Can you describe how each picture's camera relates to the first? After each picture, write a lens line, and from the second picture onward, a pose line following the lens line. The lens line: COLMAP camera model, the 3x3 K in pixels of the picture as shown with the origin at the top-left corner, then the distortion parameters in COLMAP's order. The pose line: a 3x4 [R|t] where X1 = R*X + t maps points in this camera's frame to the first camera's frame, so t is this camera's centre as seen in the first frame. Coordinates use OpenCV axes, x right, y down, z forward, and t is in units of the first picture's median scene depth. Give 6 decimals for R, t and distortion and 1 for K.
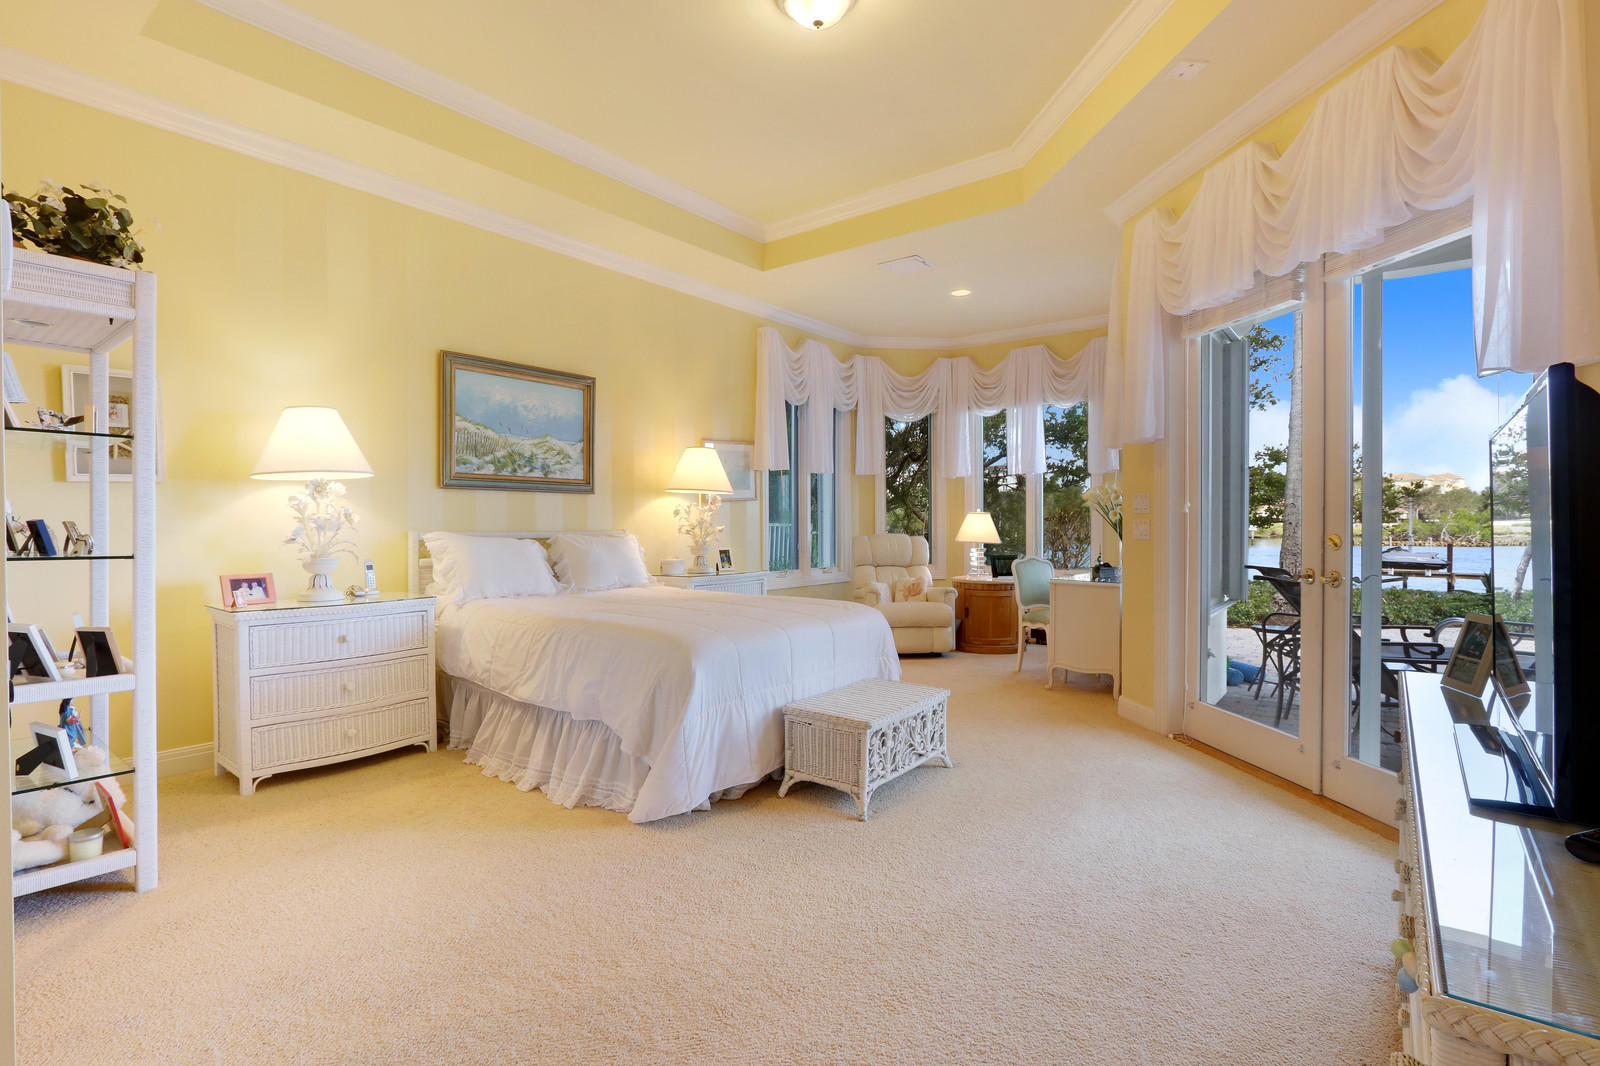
lens RADIAL K [[774.5, 0, 775.6], [0, 774.5, 525.9], [0, 0, 1]] dist [-0.007736, 0.000595]
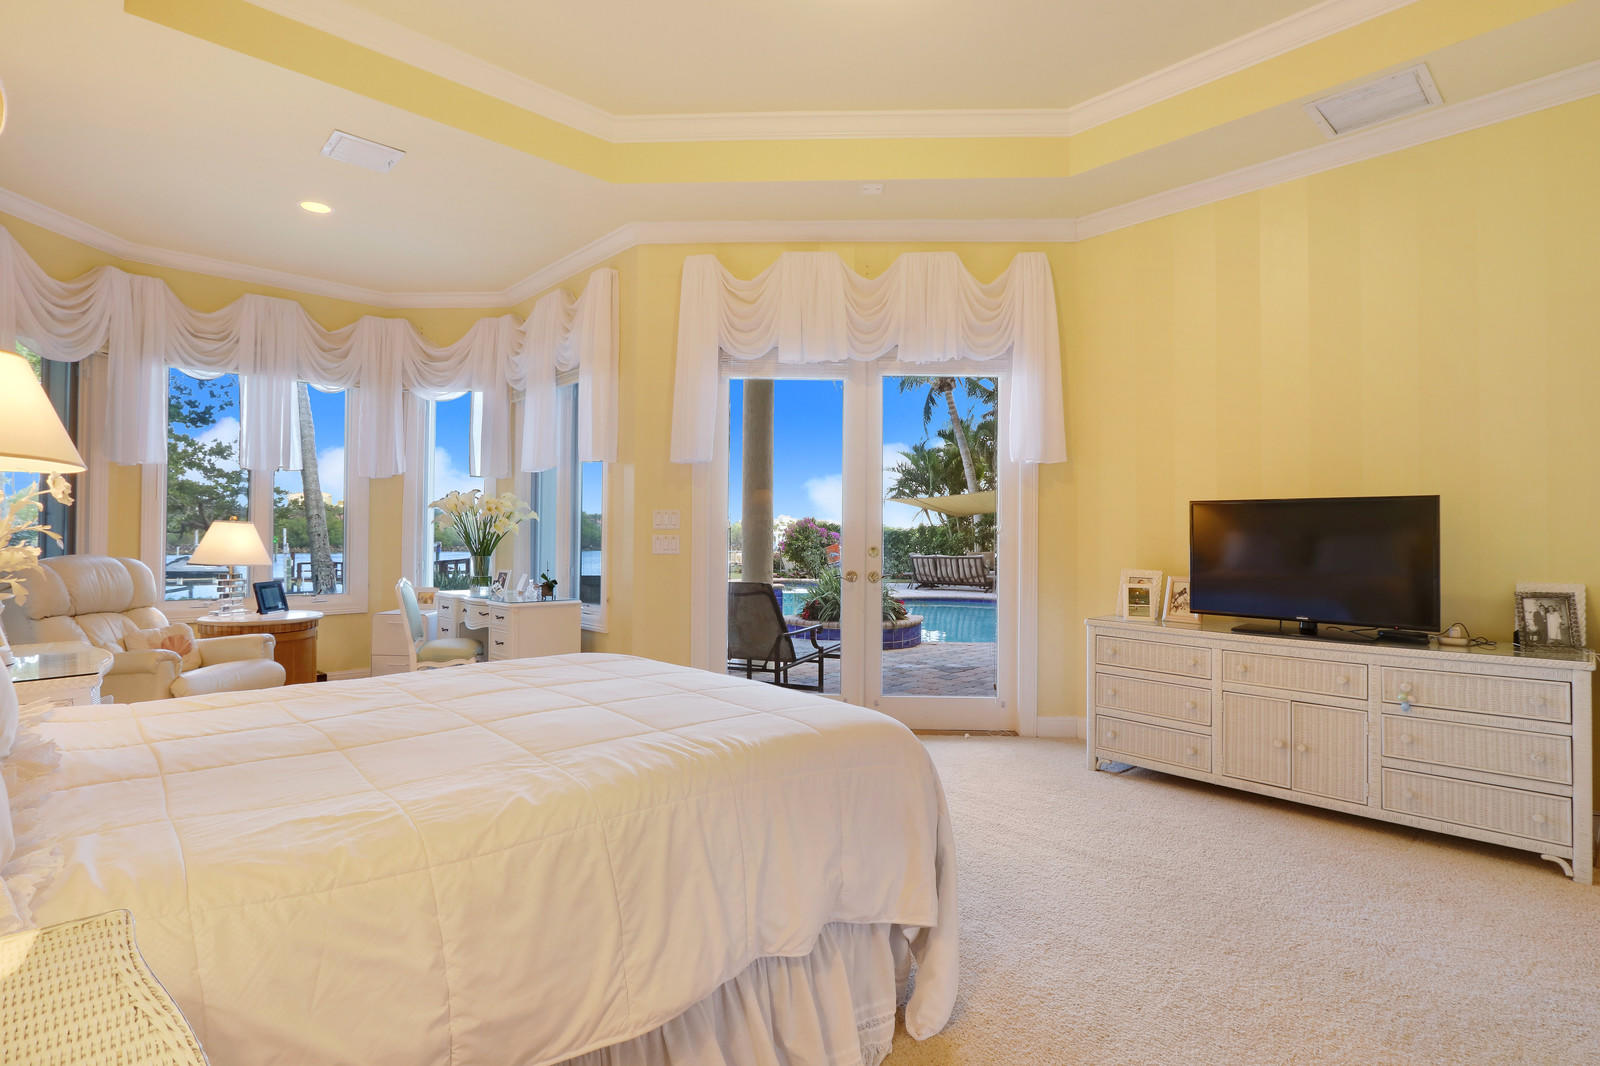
lens RADIAL K [[774.5, 0, 775.6], [0, 774.5, 525.9], [0, 0, 1]] dist [-0.007736, 0.000595]
pose [[0.136356, 0.010140, 0.990608, -0.081918], [0.001245, 0.999945, -0.010407, -0.001131], [-0.990659, 0.002652, 0.136336, 0.104218]]
